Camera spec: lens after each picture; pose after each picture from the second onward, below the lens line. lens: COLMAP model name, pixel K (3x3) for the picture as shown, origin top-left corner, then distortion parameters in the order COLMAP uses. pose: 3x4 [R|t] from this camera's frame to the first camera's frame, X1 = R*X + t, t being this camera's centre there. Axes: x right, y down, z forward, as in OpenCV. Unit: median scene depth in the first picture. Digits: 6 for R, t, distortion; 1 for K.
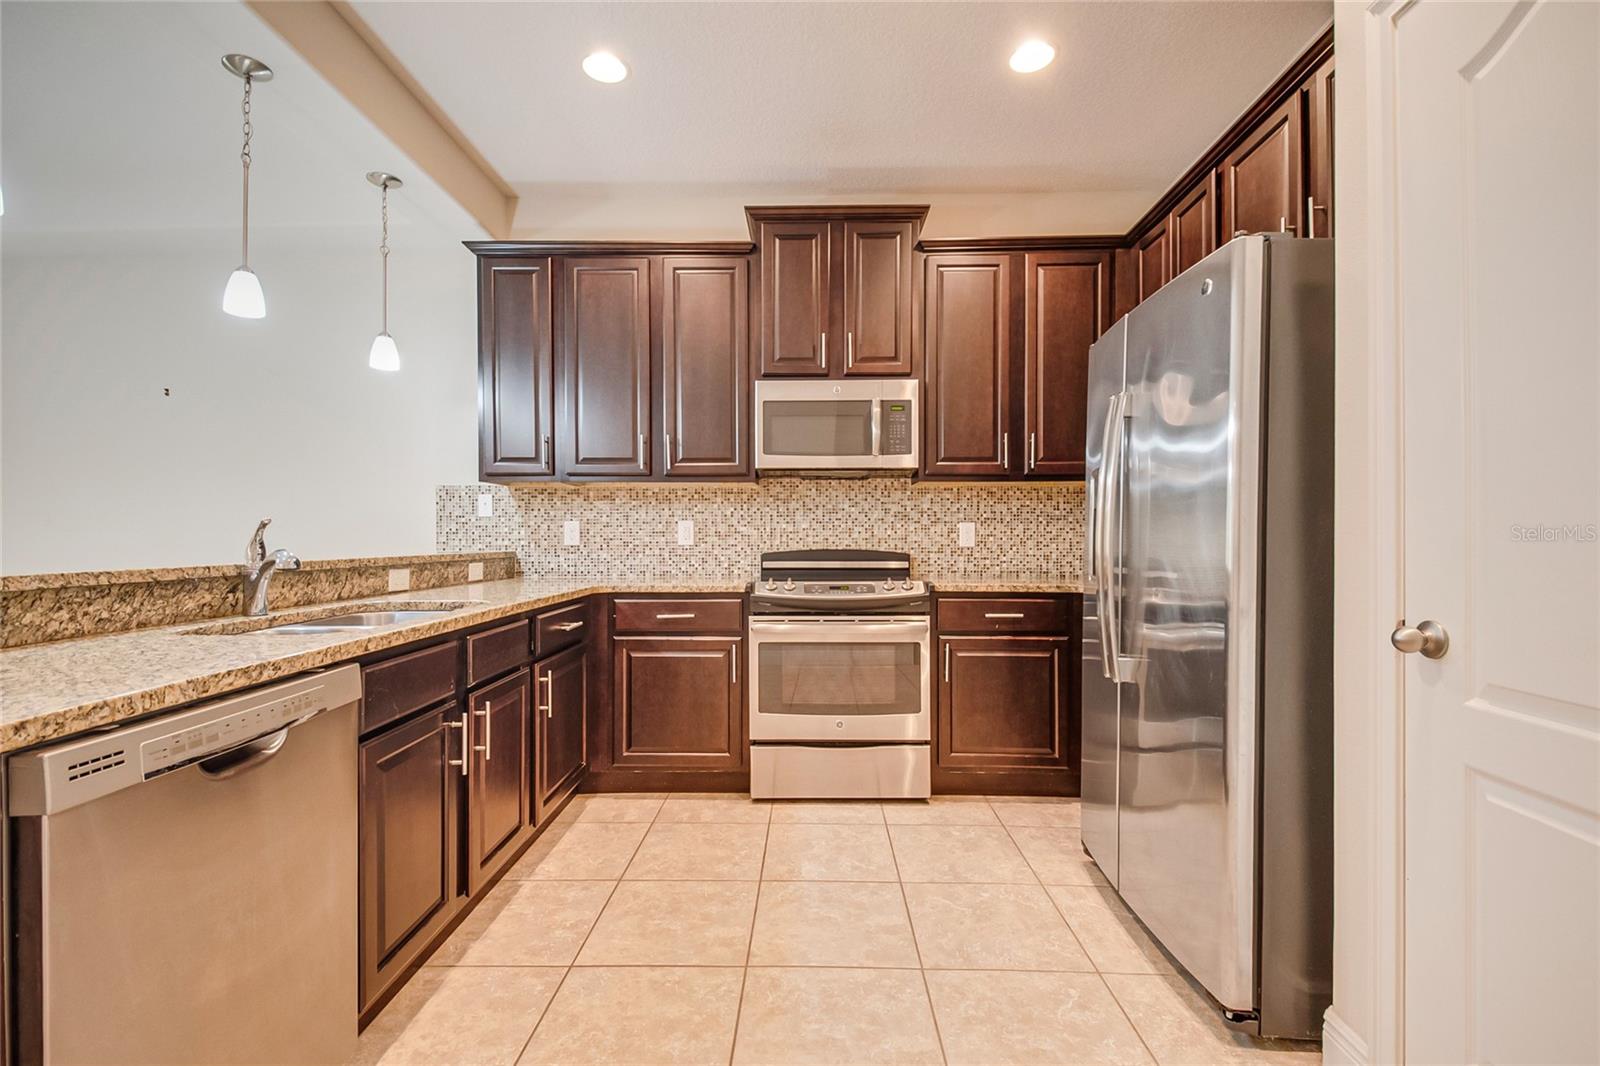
lens RADIAL K [[690.9, 0, 808.4], [0, 690.9, 537.1], [0, 0, 1]] dist [0.016304, -0.018892]
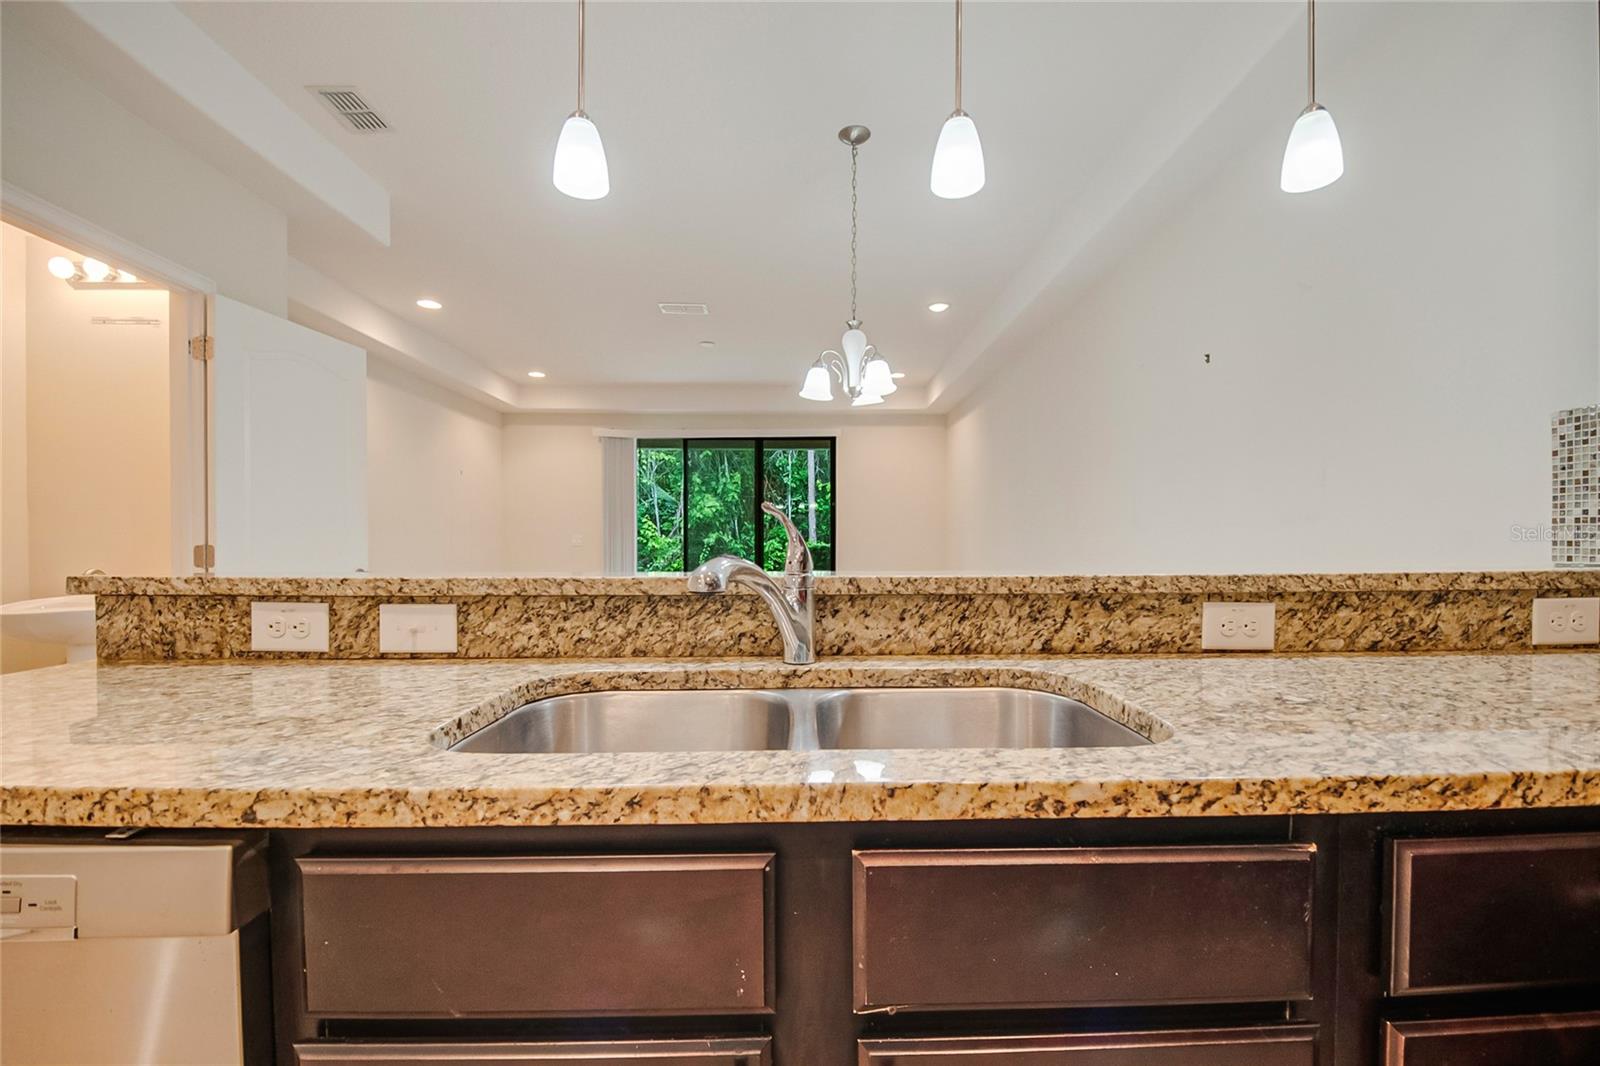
lens RADIAL K [[690.9, 0, 819.6], [0, 690.9, 561.4], [0, 0, 1]] dist [0.016304, -0.018892]
pose [[0.017874, 0.031280, -0.999351, -0.120543], [0.001353, 0.999509, 0.031309, 0.003465], [0.999839, -0.001912, 0.017823, 0.634895]]
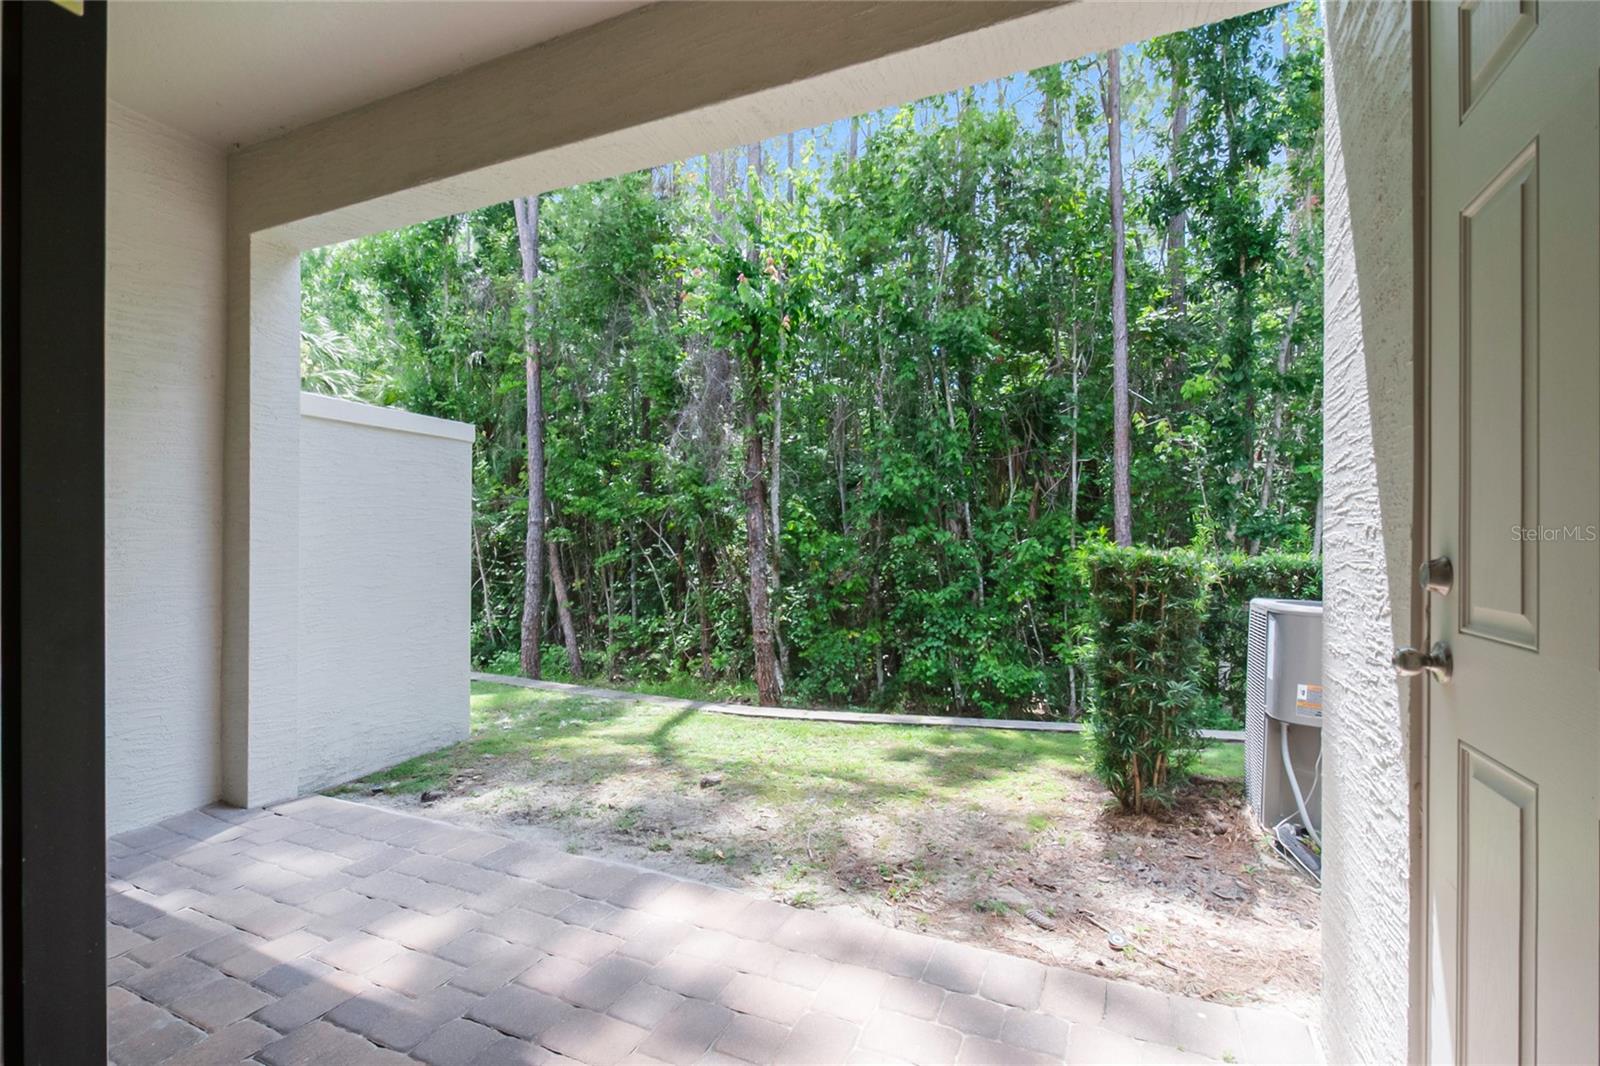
lens RADIAL K [[690.9, 0, 807.4], [0, 690.9, 538.5], [0, 0, 1]] dist [0.016304, -0.018892]
pose [[-0.422872, -0.005028, -0.906176, -2.923252], [-0.003864, 0.999986, -0.003745, 0.011348], [0.906181, 0.001918, -0.422885, 0.709486]]
